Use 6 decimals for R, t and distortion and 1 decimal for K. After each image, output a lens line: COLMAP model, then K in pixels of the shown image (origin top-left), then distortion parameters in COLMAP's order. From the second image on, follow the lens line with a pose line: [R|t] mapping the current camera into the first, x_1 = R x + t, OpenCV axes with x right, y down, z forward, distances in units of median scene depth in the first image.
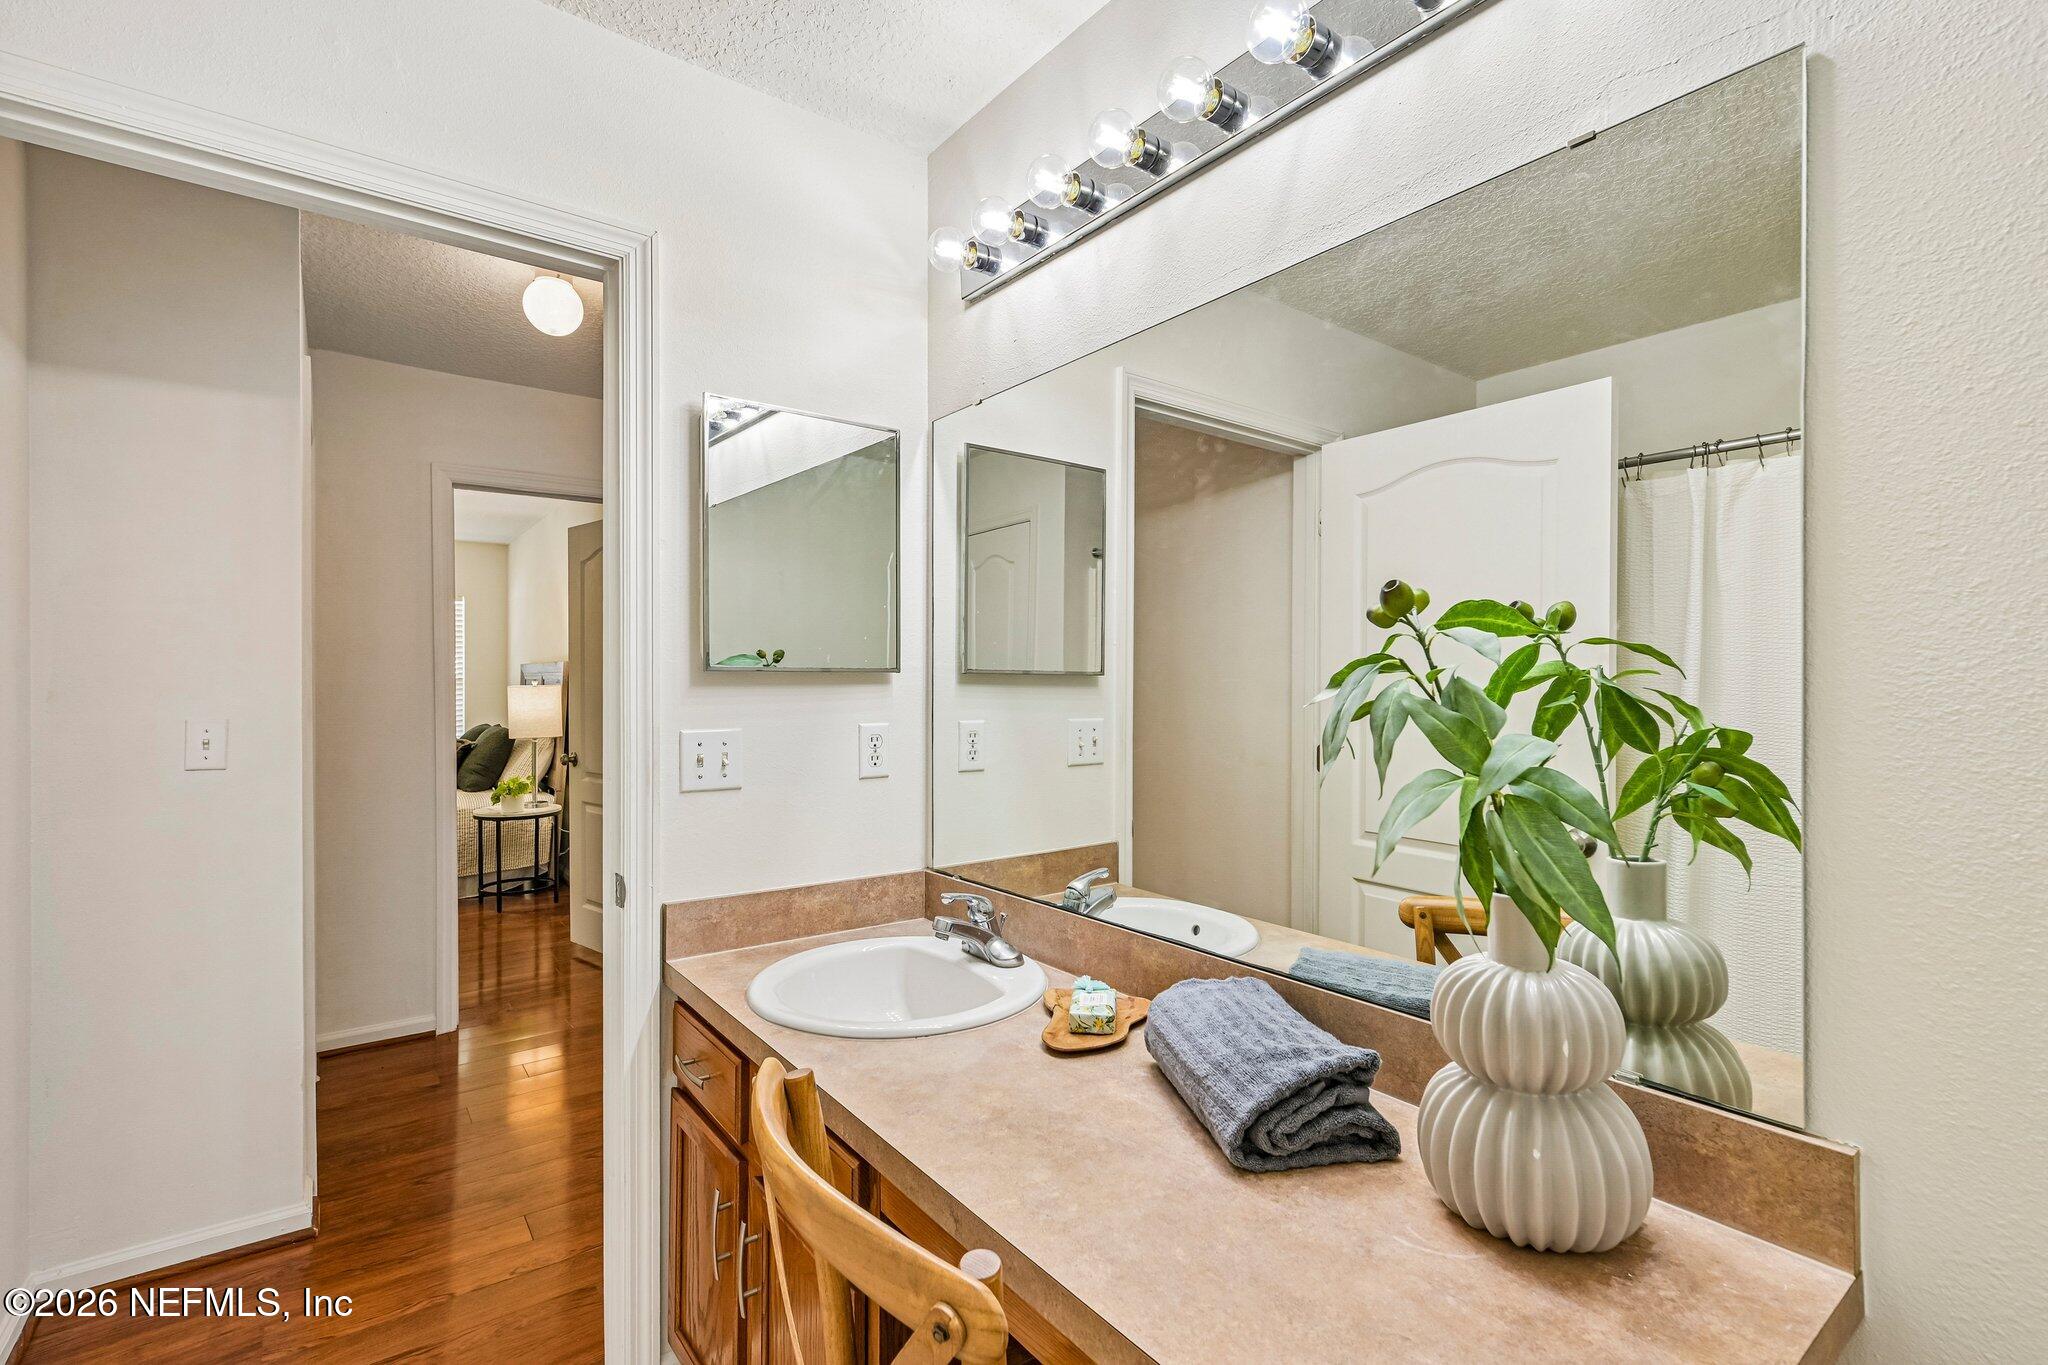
lens RADIAL K [[928.2, 0, 1031.7], [0, 928.2, 686.2], [0, 0, 1]] dist [0.000738, 0.000242]
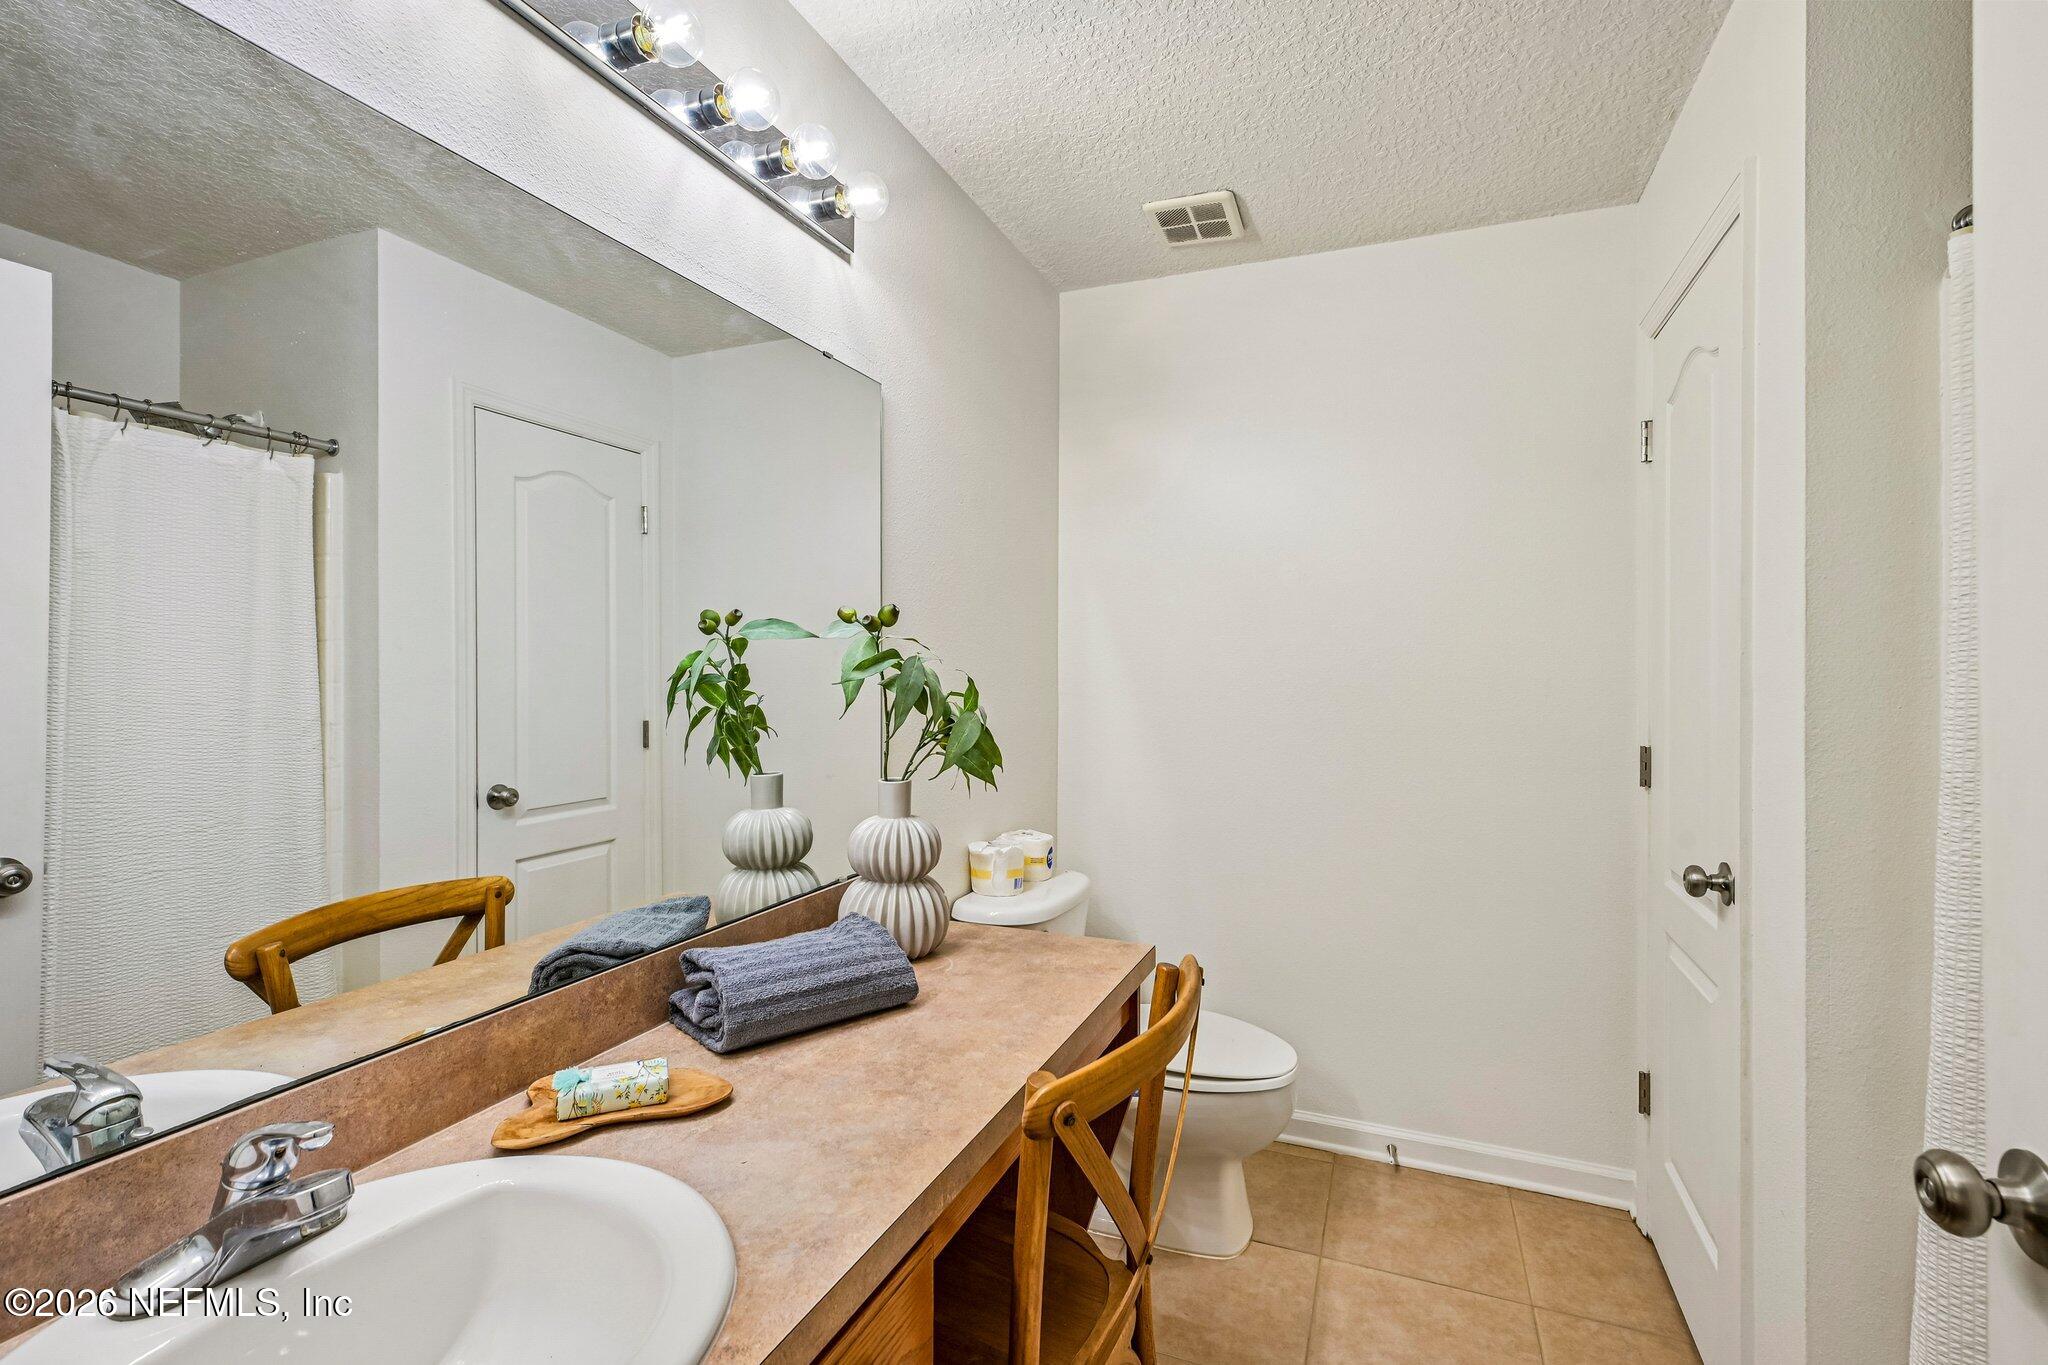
lens RADIAL K [[928.2, 0, 1029.6], [0, 928.2, 675.4], [0, 0, 1]] dist [0.000738, 0.000242]
pose [[-0.503588, -0.010097, 0.863885, -0.910579], [-0.004042, 0.999948, 0.009332, -0.005327], [-0.863934, 0.001208, -0.503603, 1.277785]]
